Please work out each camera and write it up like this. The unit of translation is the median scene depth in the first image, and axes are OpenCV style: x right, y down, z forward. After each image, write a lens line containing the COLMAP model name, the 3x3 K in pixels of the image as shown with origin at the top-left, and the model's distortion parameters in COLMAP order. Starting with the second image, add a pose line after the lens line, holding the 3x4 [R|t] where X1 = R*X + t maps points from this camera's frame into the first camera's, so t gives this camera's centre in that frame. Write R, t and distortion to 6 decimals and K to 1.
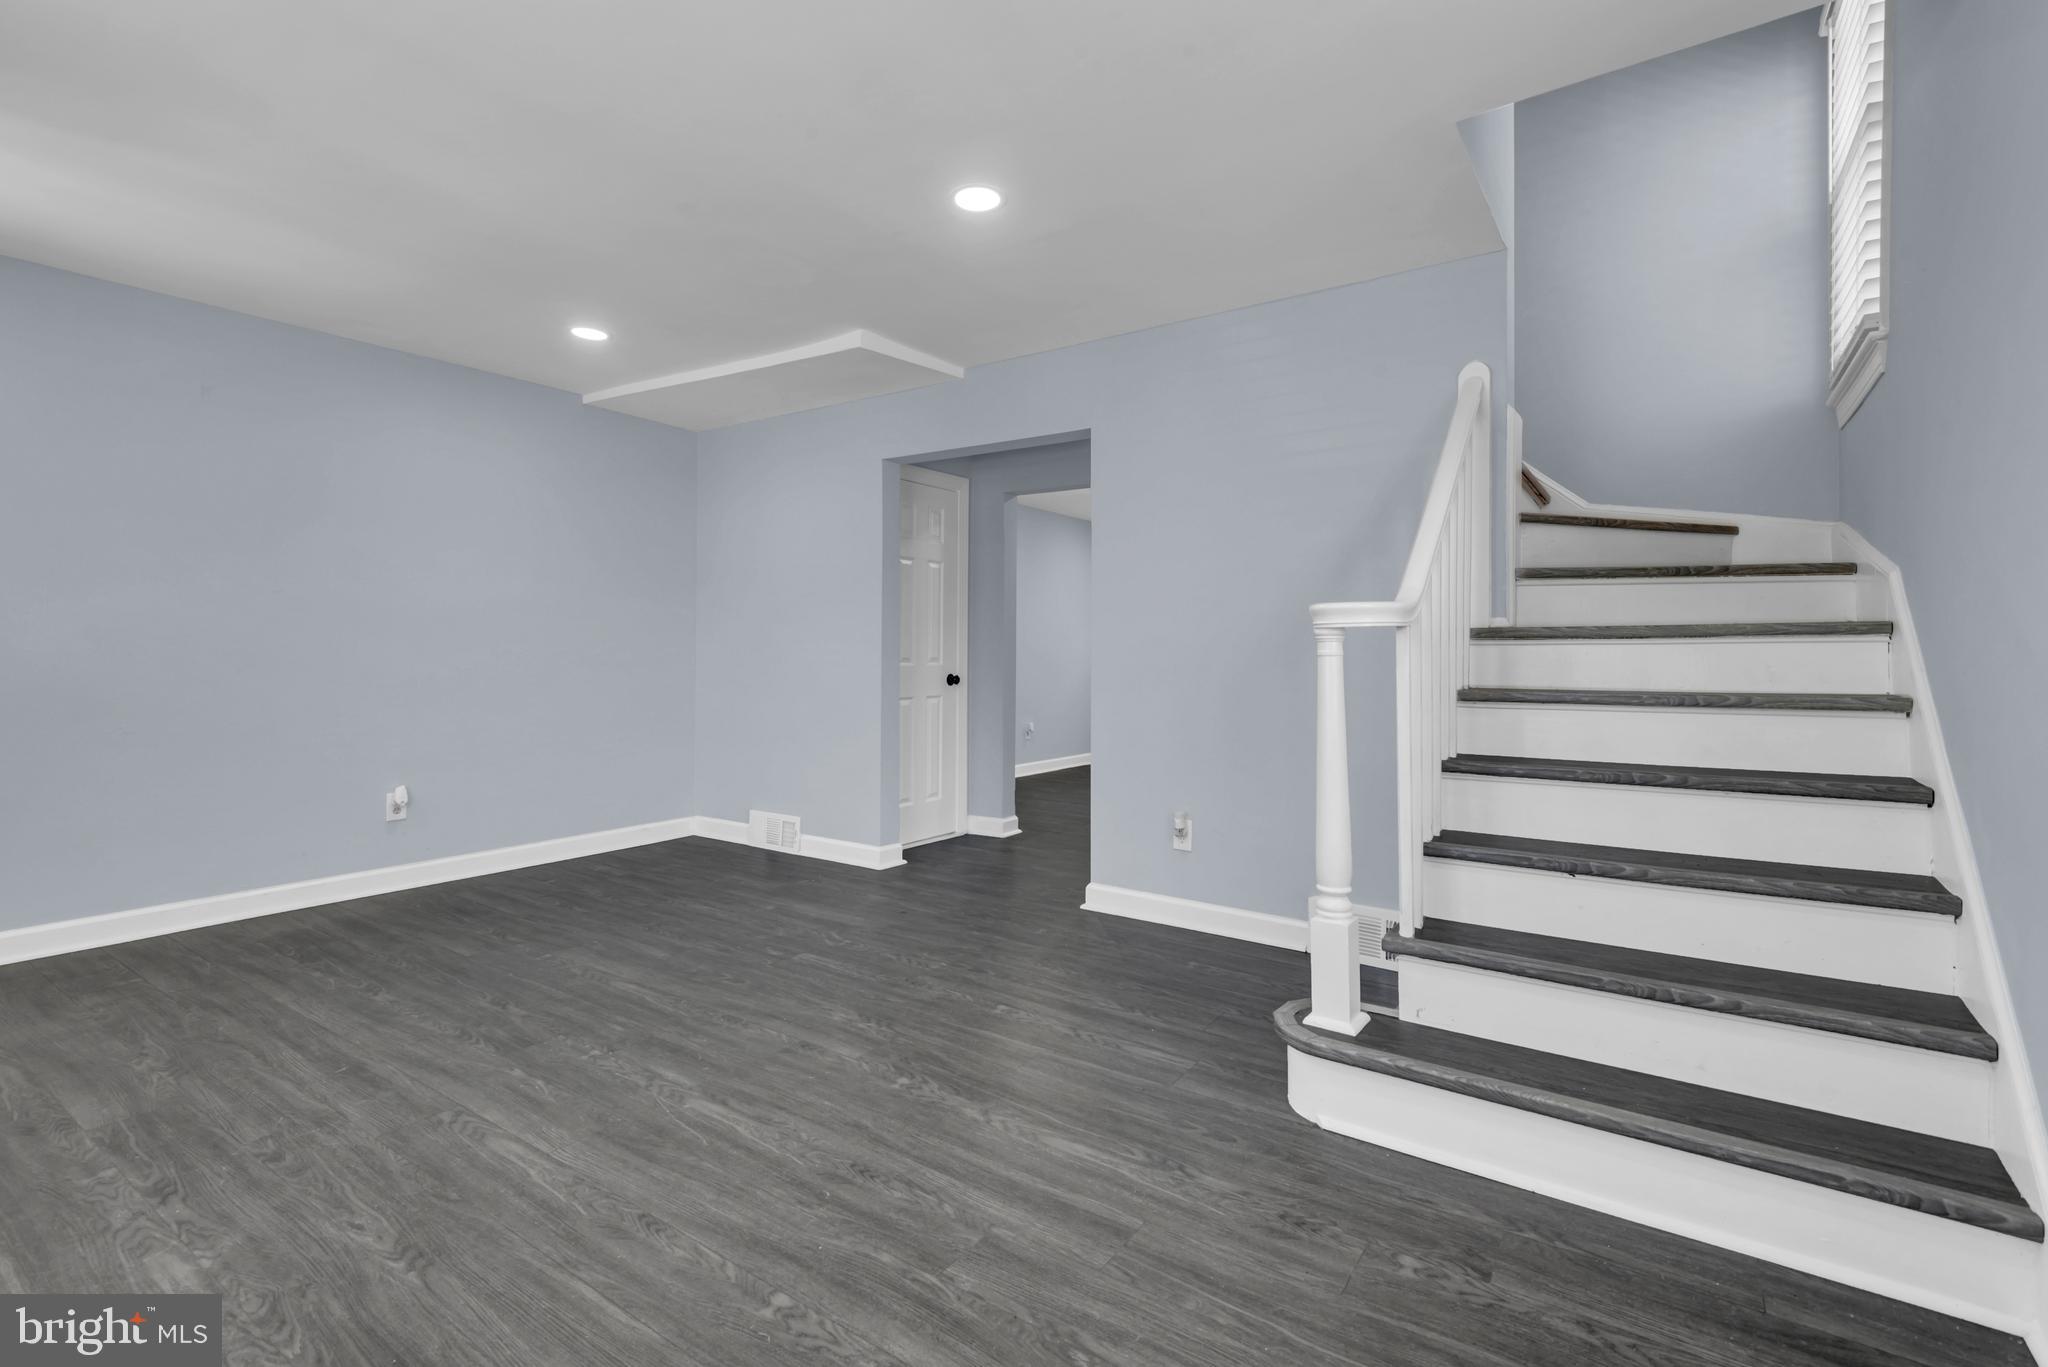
lens RADIAL K [[935.1, 0, 995.8], [0, 935.1, 633.0], [0, 0, 1]] dist [0.048173, -0.028860]
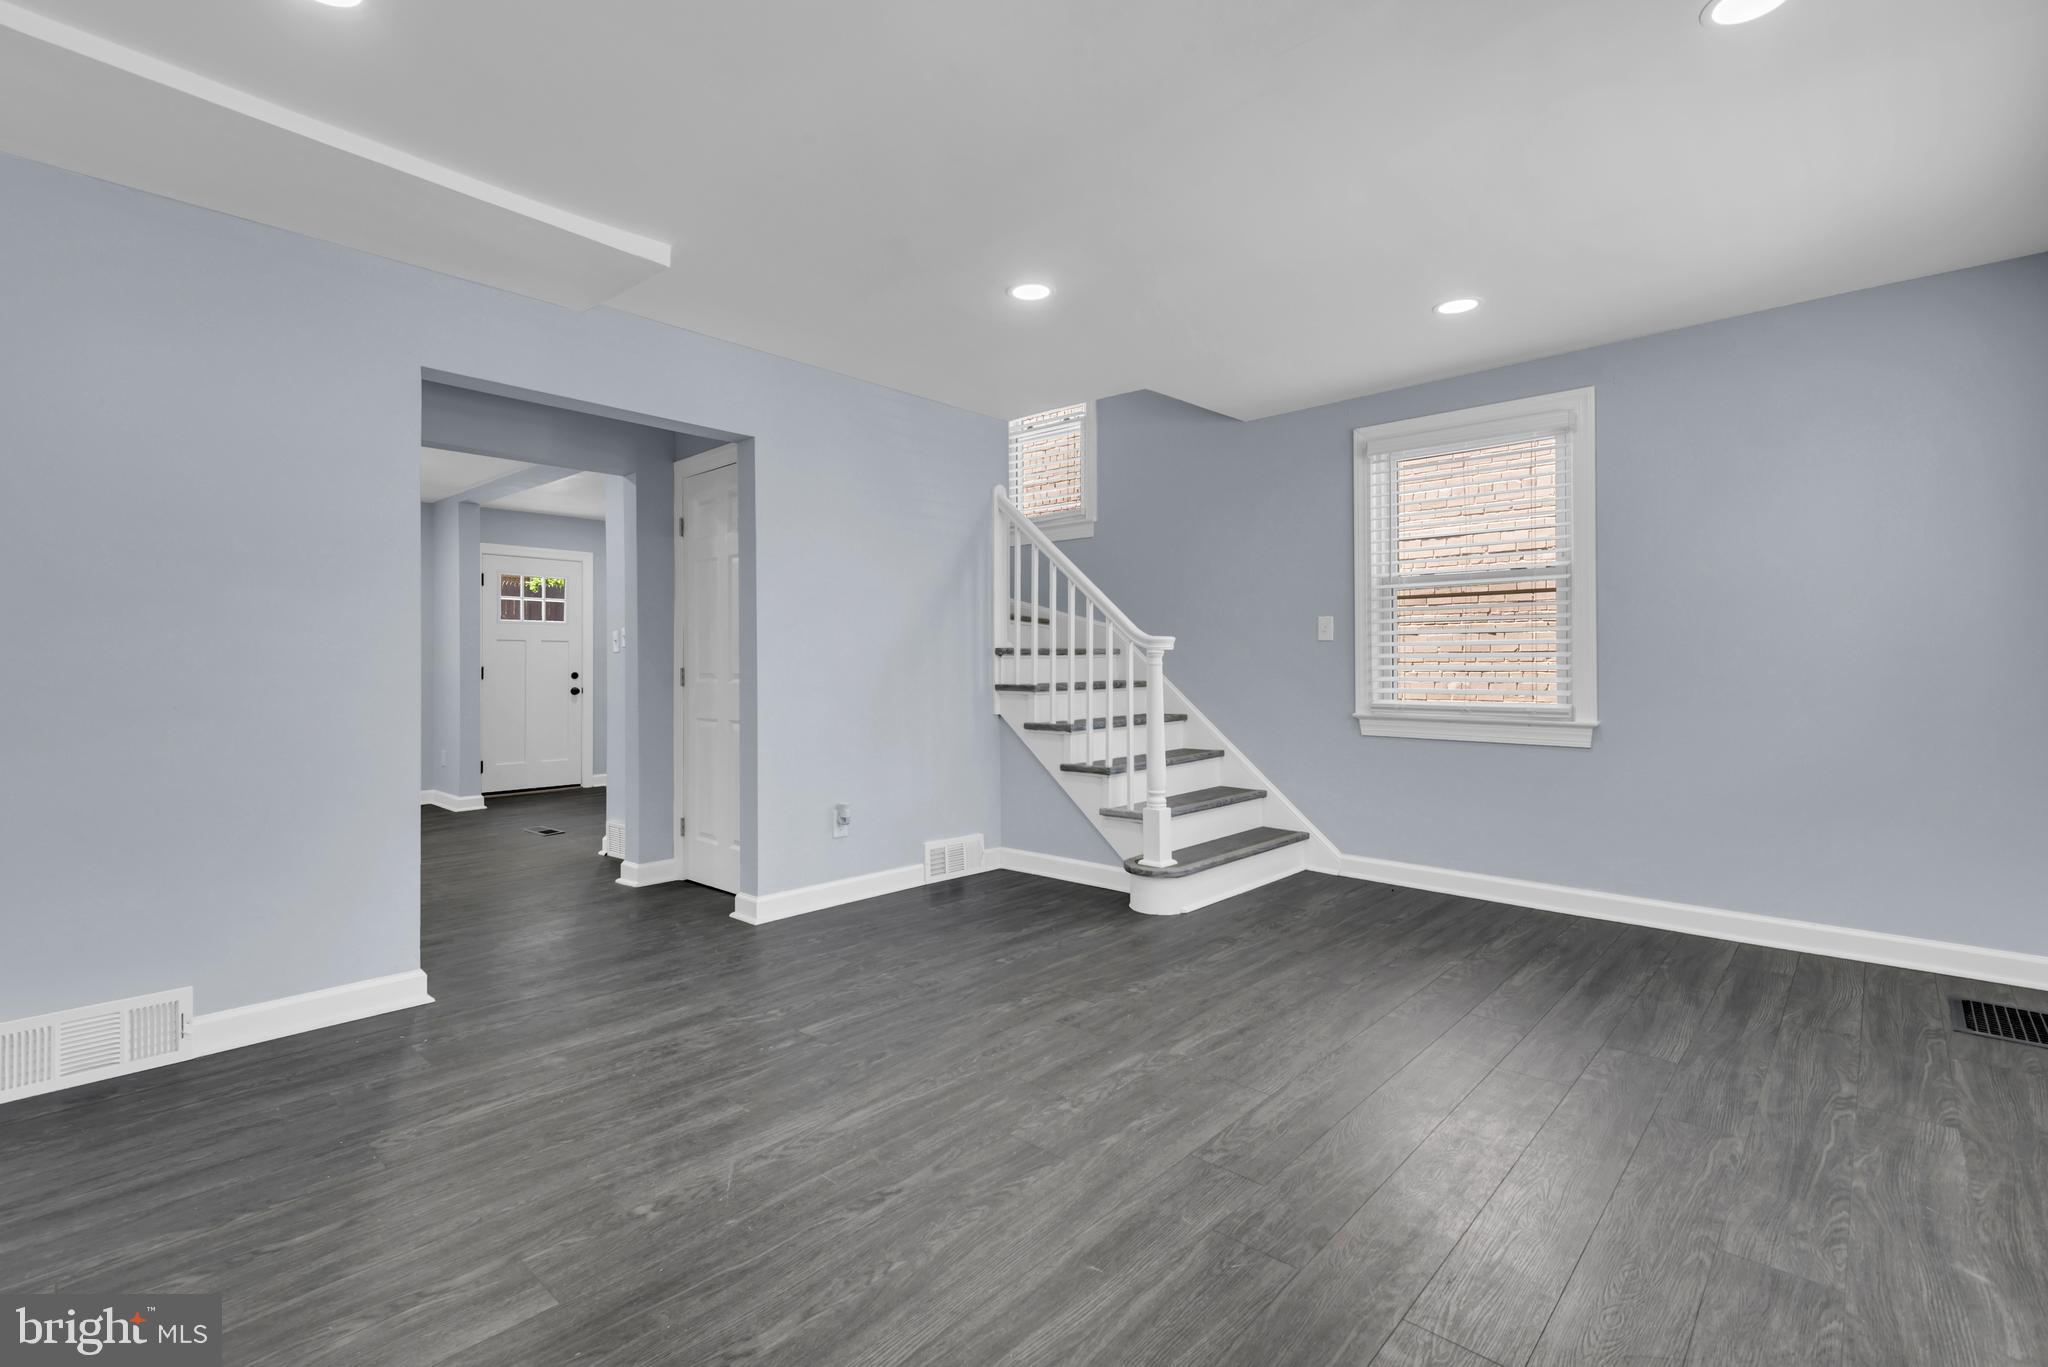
lens RADIAL K [[929.8, 0, 1033.3], [0, 929.8, 655.5], [0, 0, 1]] dist [0.033457, -0.010332]
pose [[0.110709, 0.004205, 0.993844, -1.241412], [-0.020435, 0.999789, -0.001954, 0.008689], [-0.993643, -0.020092, 0.110772, 0.878143]]
